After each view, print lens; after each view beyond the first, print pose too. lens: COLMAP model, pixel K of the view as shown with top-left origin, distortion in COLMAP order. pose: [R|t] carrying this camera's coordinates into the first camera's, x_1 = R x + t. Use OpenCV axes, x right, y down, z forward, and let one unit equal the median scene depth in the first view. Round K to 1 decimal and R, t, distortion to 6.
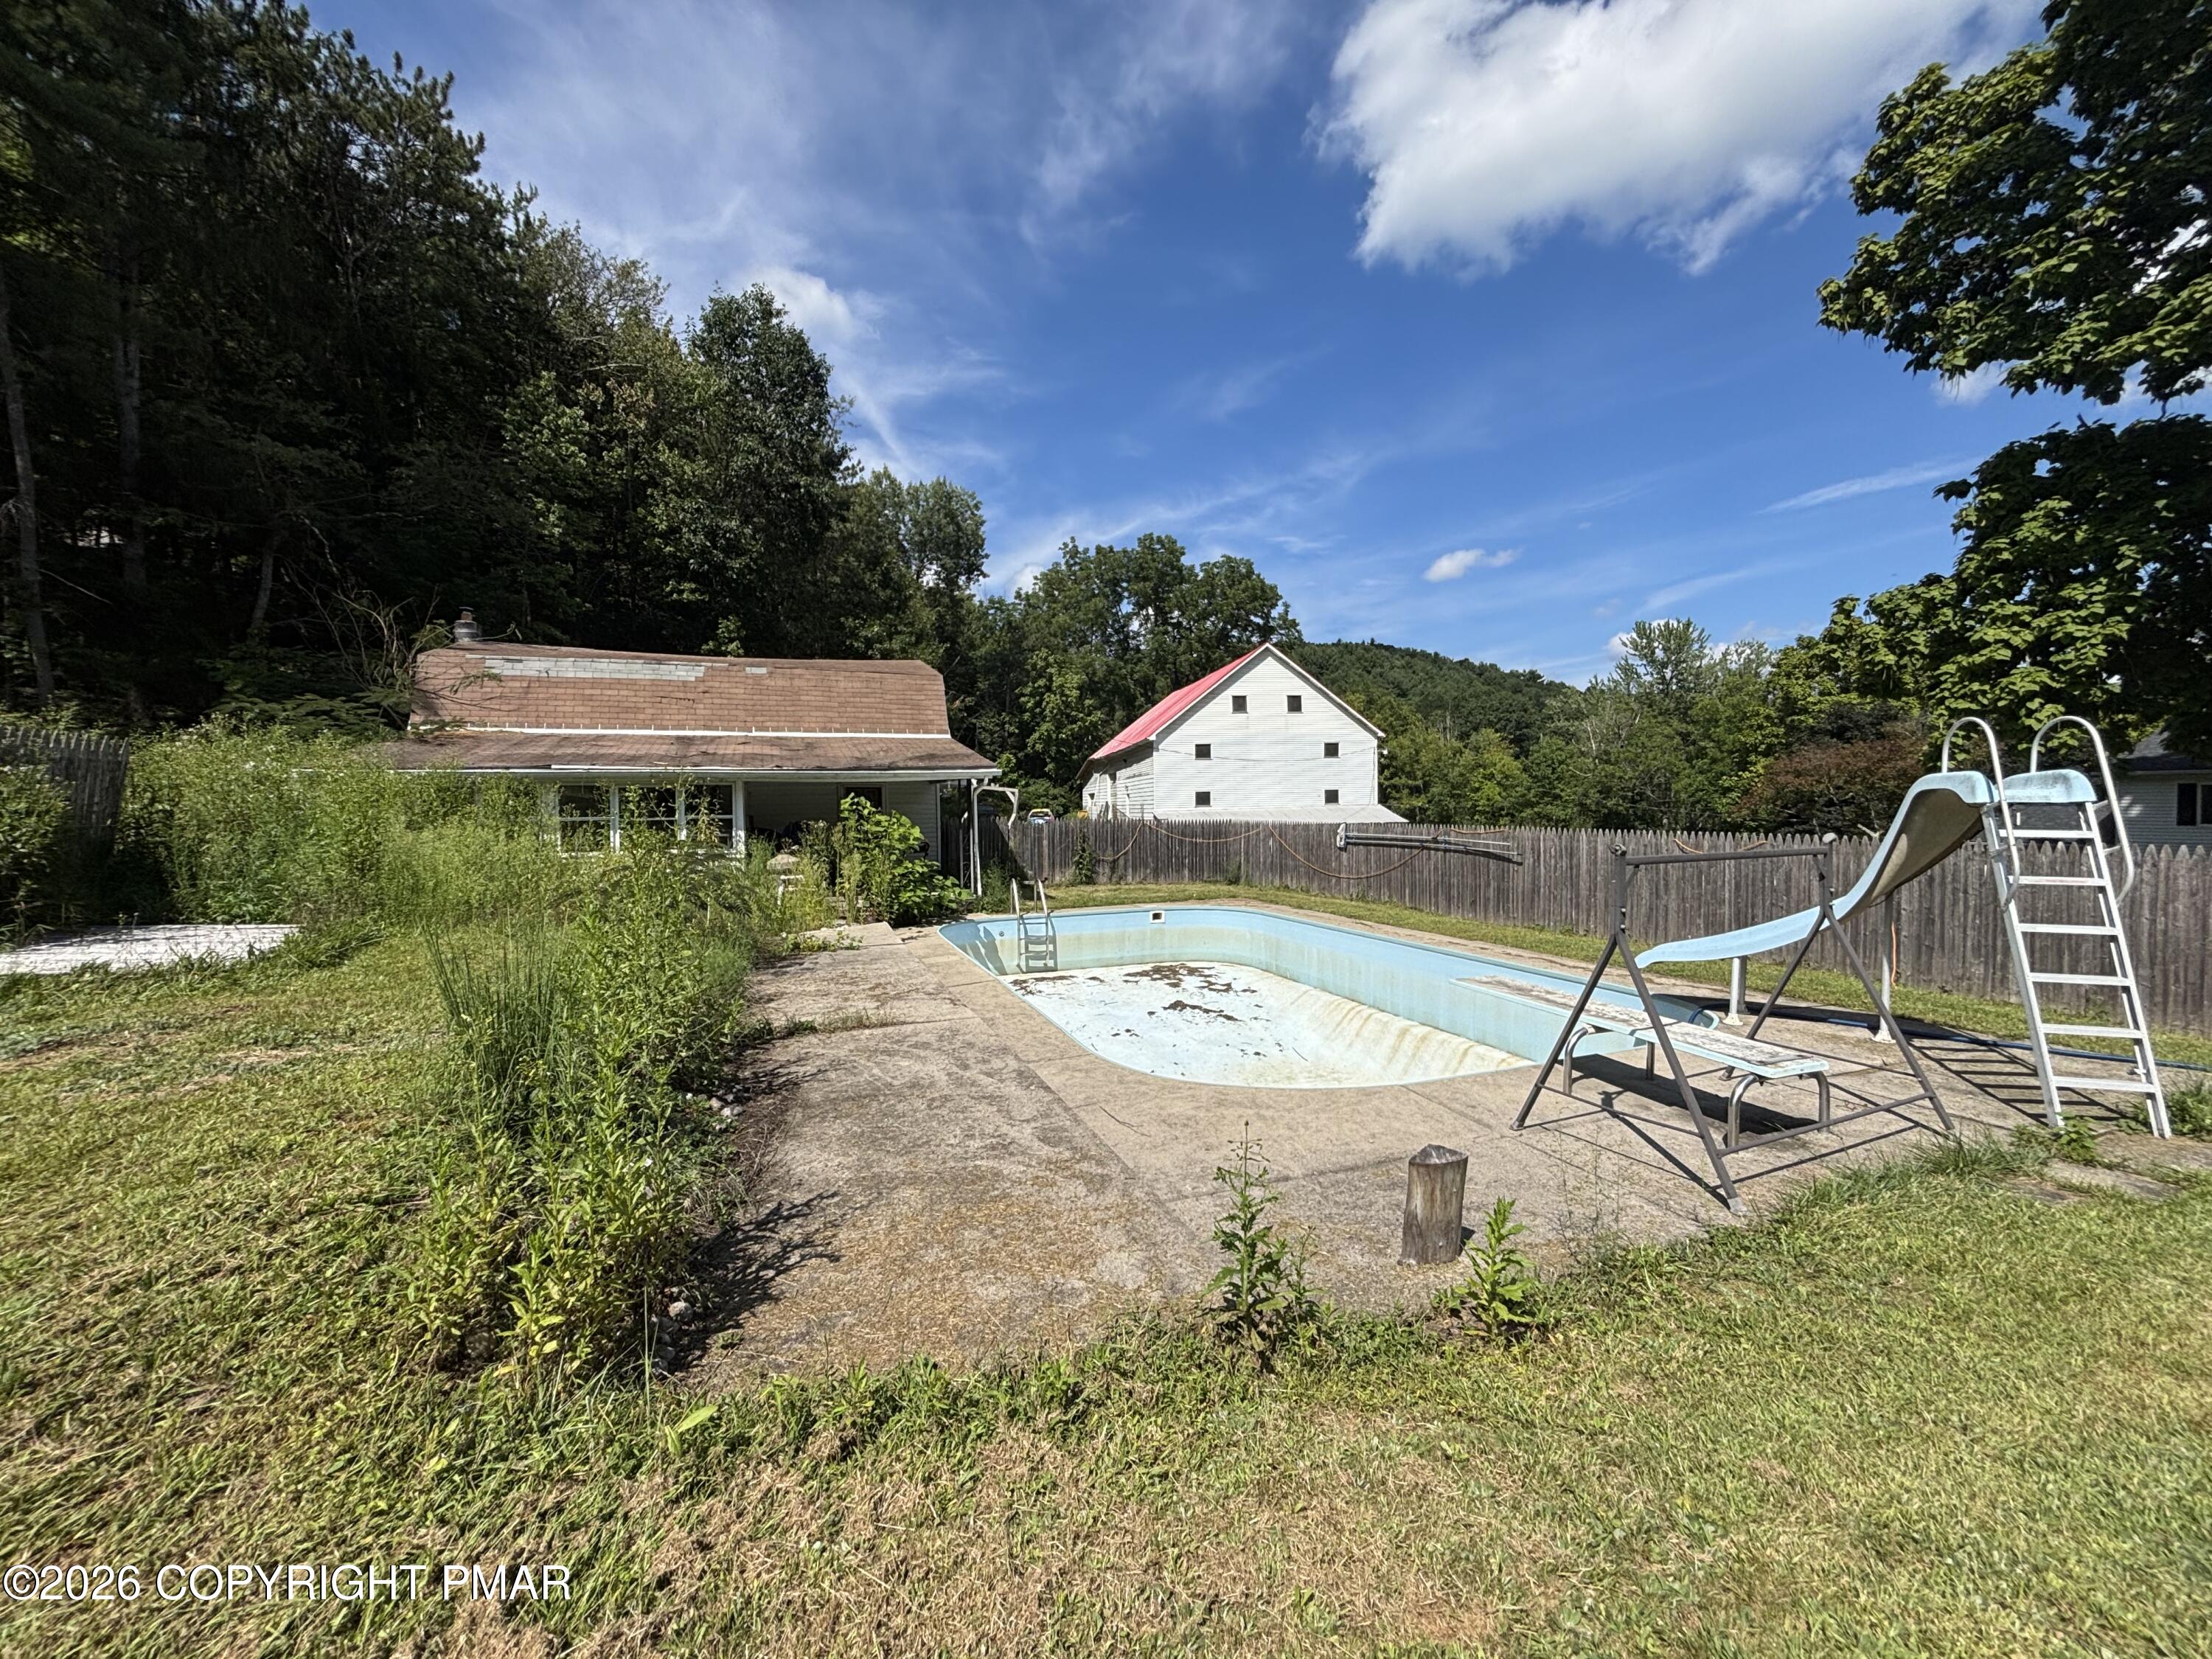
lens RADIAL K [[908.2, 0, 1103.3], [0, 908.2, 790.8], [0, 0, 1]] dist [0.024210, 0.000117]
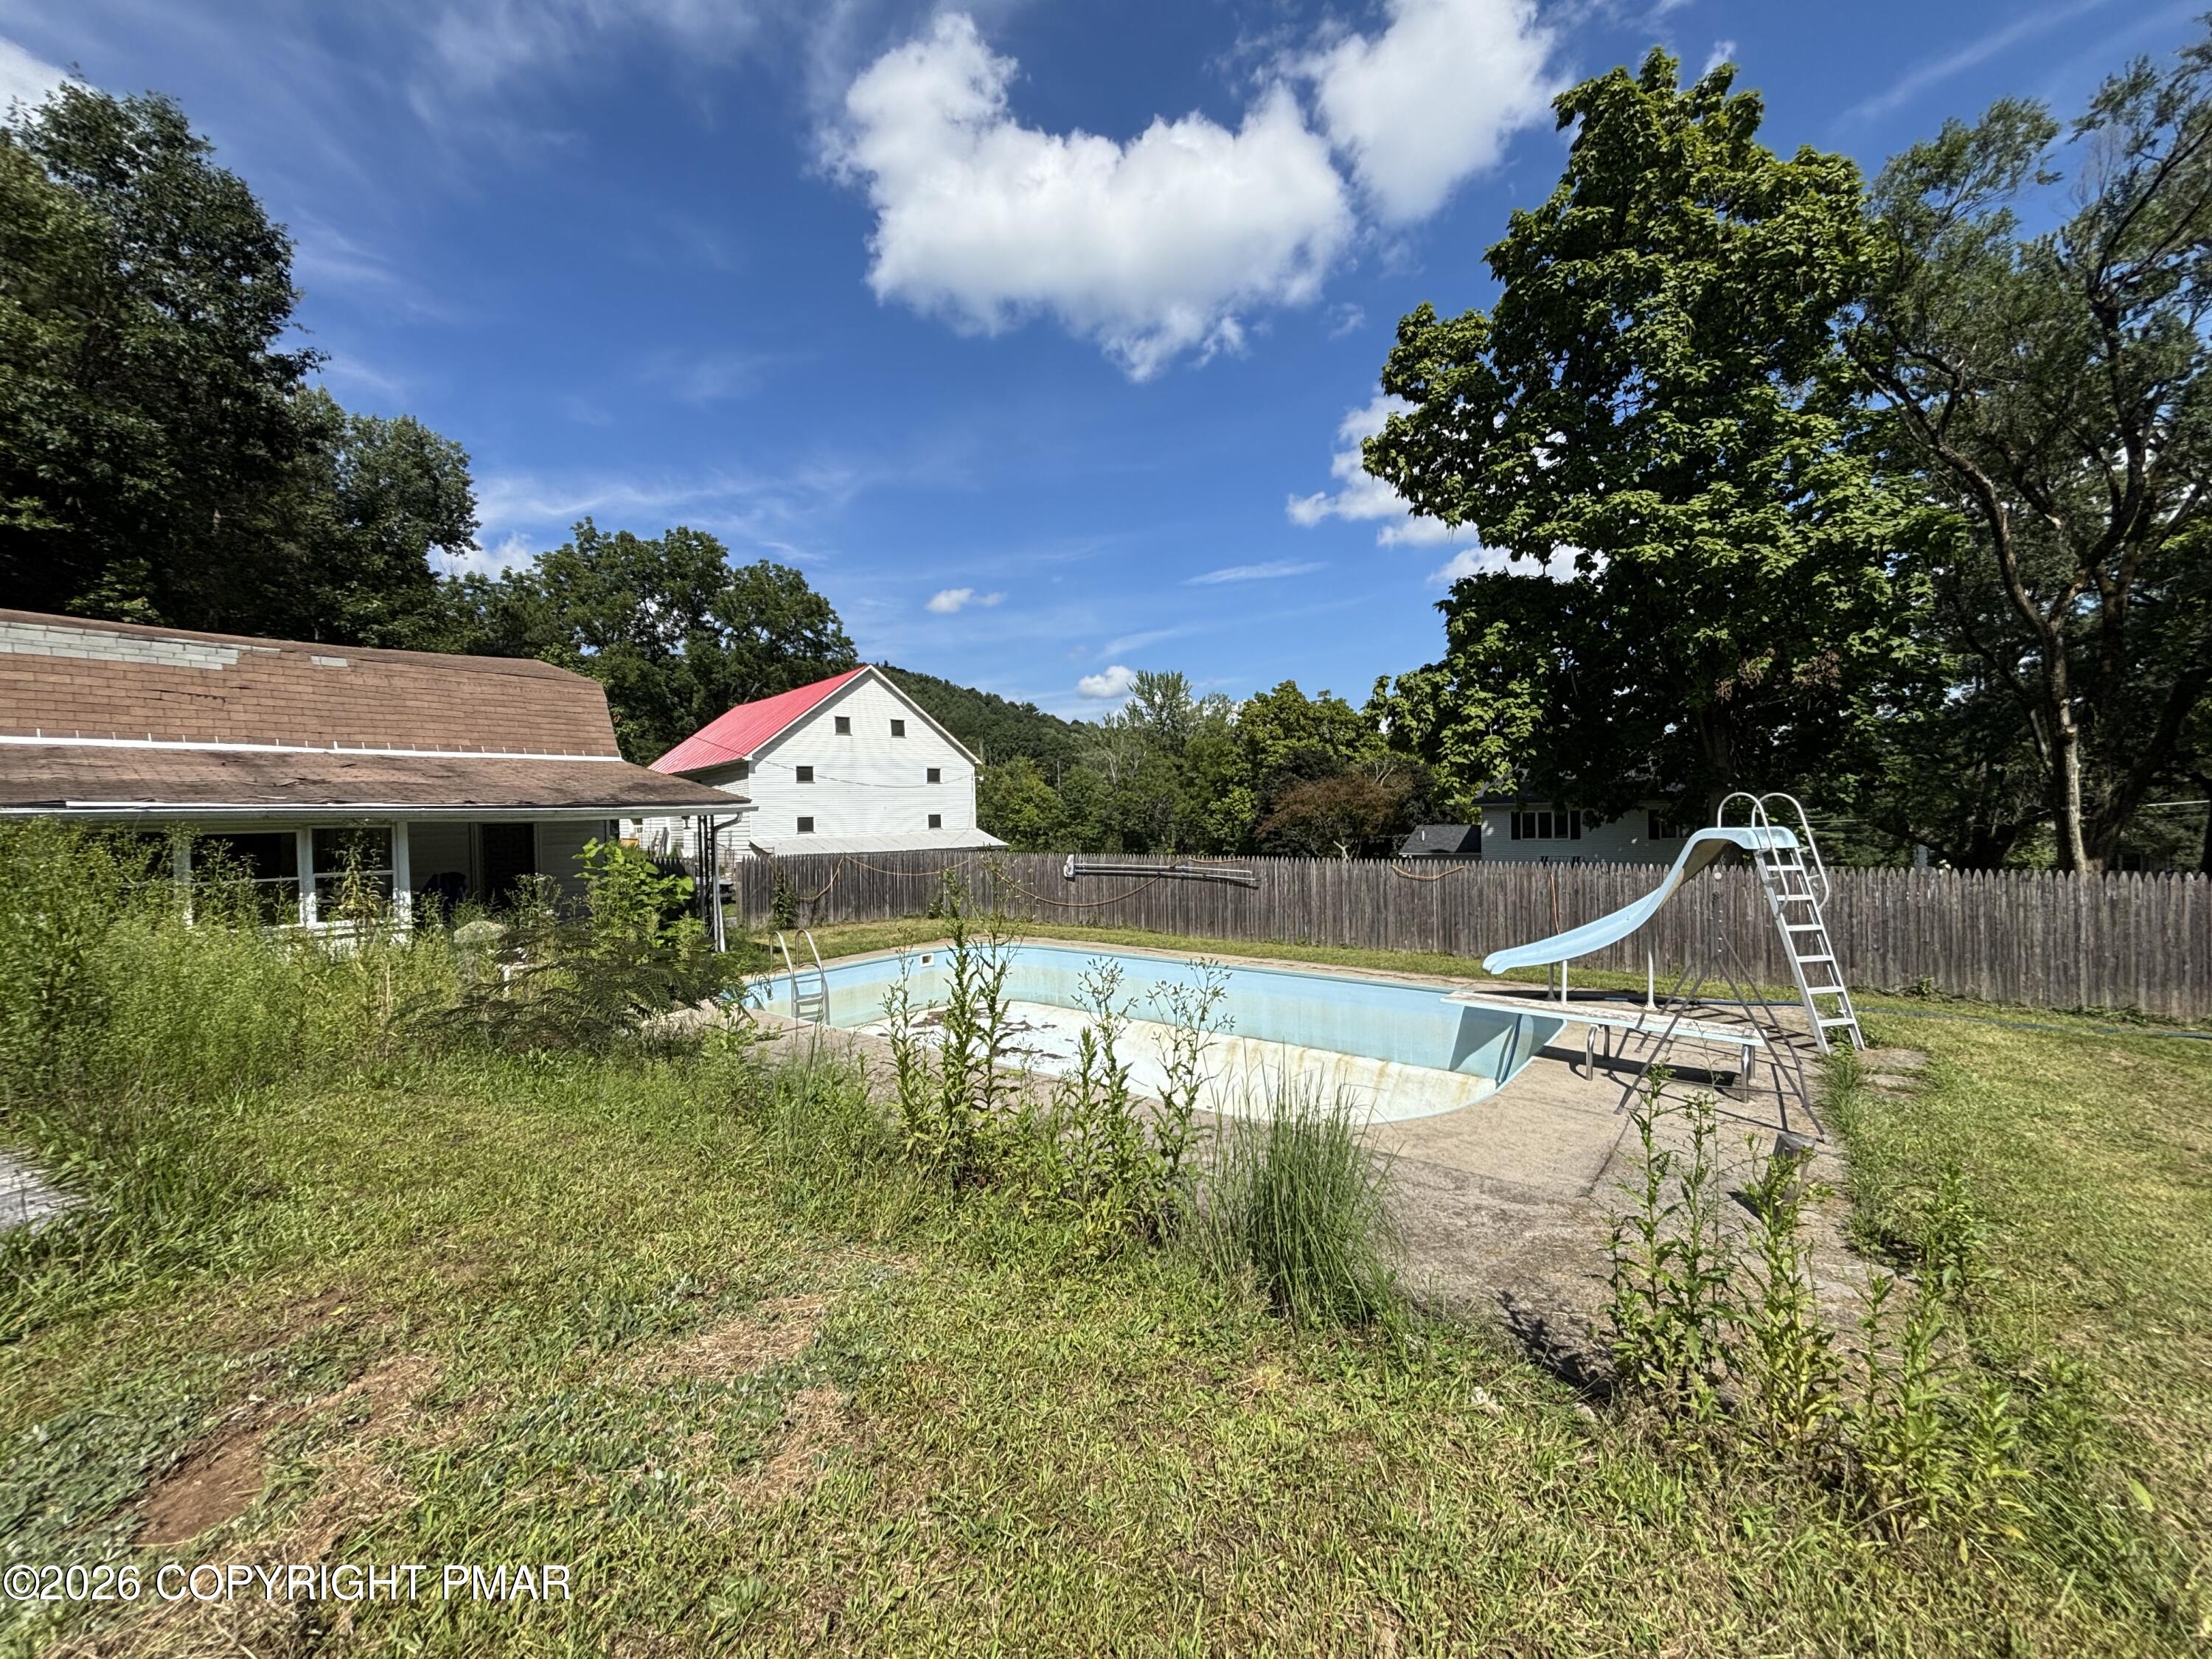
lens RADIAL K [[908.2, 0, 1096.6], [0, 908.2, 815.0], [0, 0, 1]] dist [0.024210, 0.000117]
pose [[0.856453, -0.004353, 0.516207, -0.117121], [0.000906, 0.999976, 0.006929, -0.008088], [-0.516225, -0.005467, 0.856436, 0.039594]]
